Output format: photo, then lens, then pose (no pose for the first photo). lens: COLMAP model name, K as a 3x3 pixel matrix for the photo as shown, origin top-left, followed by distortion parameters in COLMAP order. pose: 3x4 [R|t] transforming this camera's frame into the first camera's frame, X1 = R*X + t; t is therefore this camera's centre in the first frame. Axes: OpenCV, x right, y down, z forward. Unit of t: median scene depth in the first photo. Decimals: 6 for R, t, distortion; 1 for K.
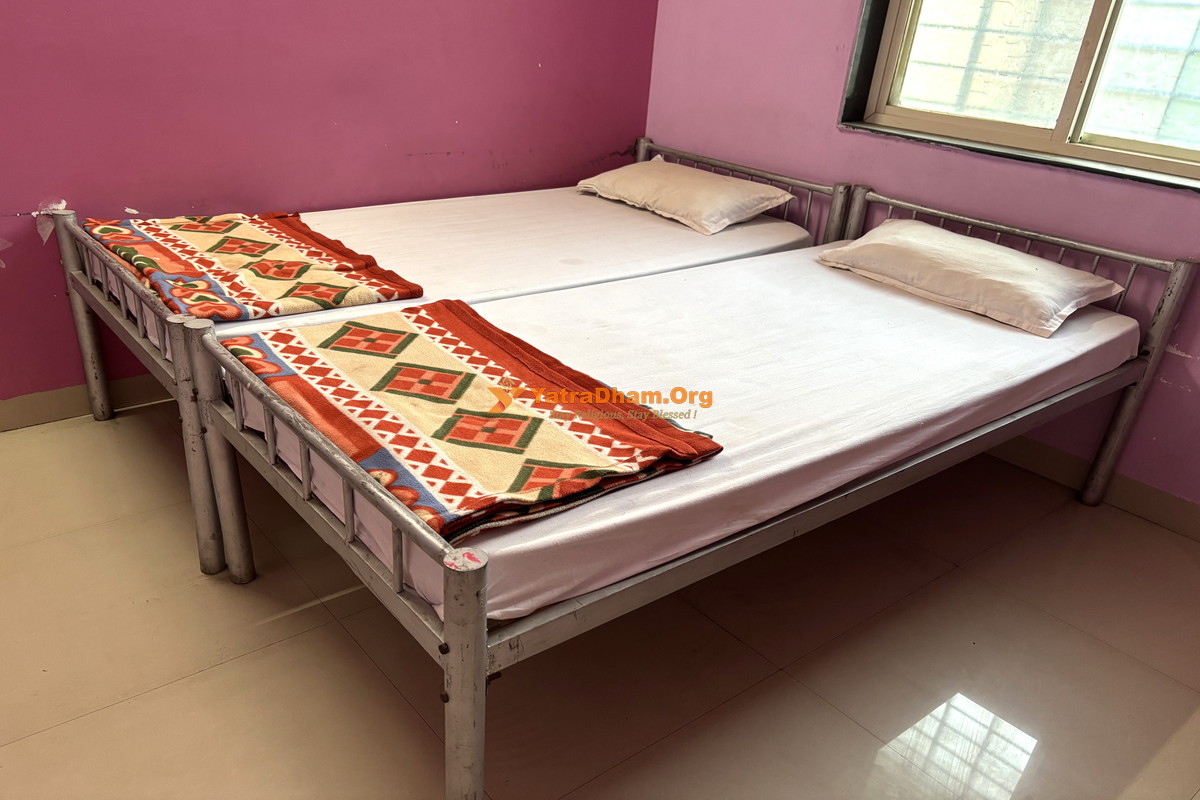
lens RADIAL K [[927.8, 0, 600.4], [0, 927.8, 401.9], [0, 0, 1]] dist [0.054076, -0.008448]
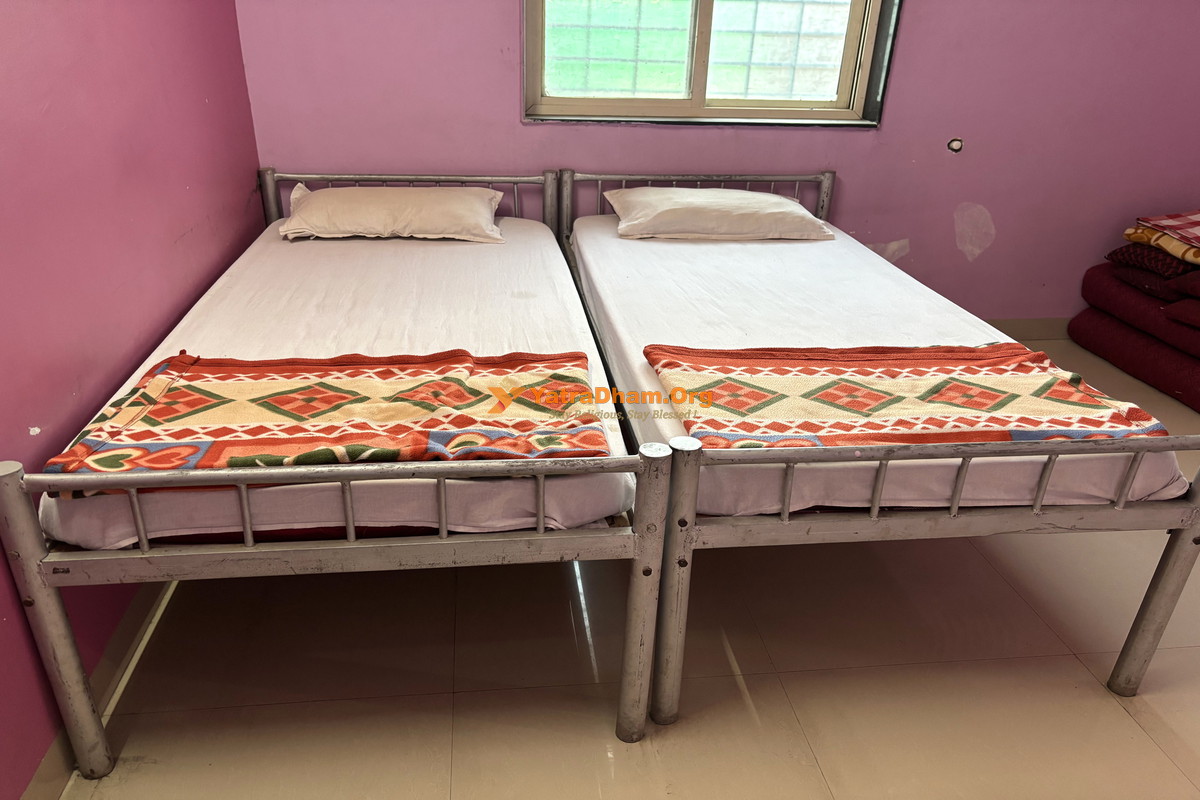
lens RADIAL K [[927.8, 0, 600.6], [0, 927.8, 399.0], [0, 0, 1]] dist [0.054076, -0.008448]
pose [[0.533707, -0.369875, 0.760493, -0.740385], [0.347973, 0.915672, 0.201144, -0.214008], [-0.770760, 0.157279, 0.617407, 0.360886]]
